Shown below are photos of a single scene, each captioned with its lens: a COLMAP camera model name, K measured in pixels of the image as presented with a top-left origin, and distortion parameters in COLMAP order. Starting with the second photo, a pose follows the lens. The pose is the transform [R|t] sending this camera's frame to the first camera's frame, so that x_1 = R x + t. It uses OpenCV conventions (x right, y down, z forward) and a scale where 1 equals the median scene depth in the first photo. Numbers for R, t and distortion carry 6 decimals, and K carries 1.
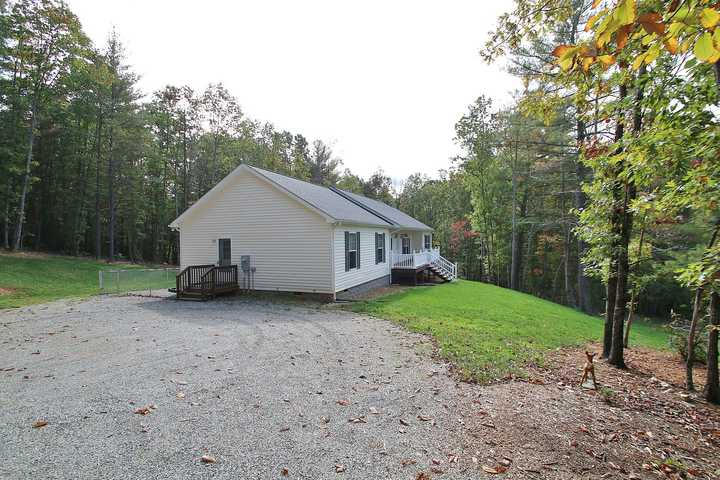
lens RADIAL K [[333.0, 0, 362.0], [0, 333.0, 242.3], [0, 0, 1]] dist [0.032899, -0.025992]
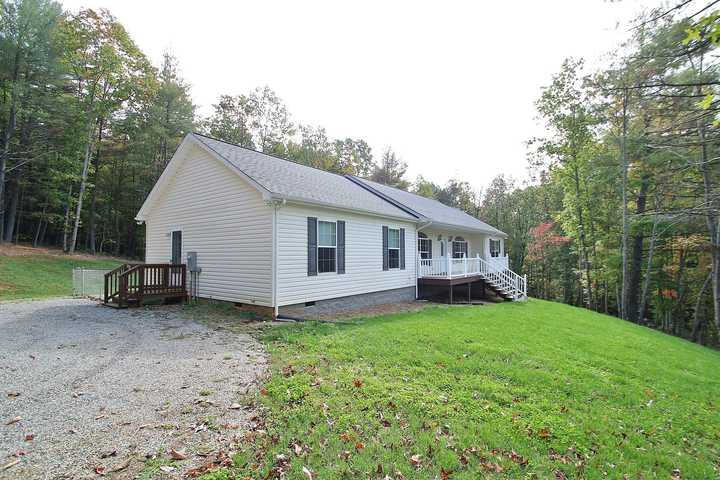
lens RADIAL K [[333.0, 0, 362.0], [0, 333.0, 242.3], [0, 0, 1]] dist [0.032899, -0.025992]
pose [[0.963283, -0.000707, -0.268488, 0.139520], [-0.012068, 0.998872, -0.045925, 0.029225], [0.268218, 0.047479, 0.962188, 0.218893]]
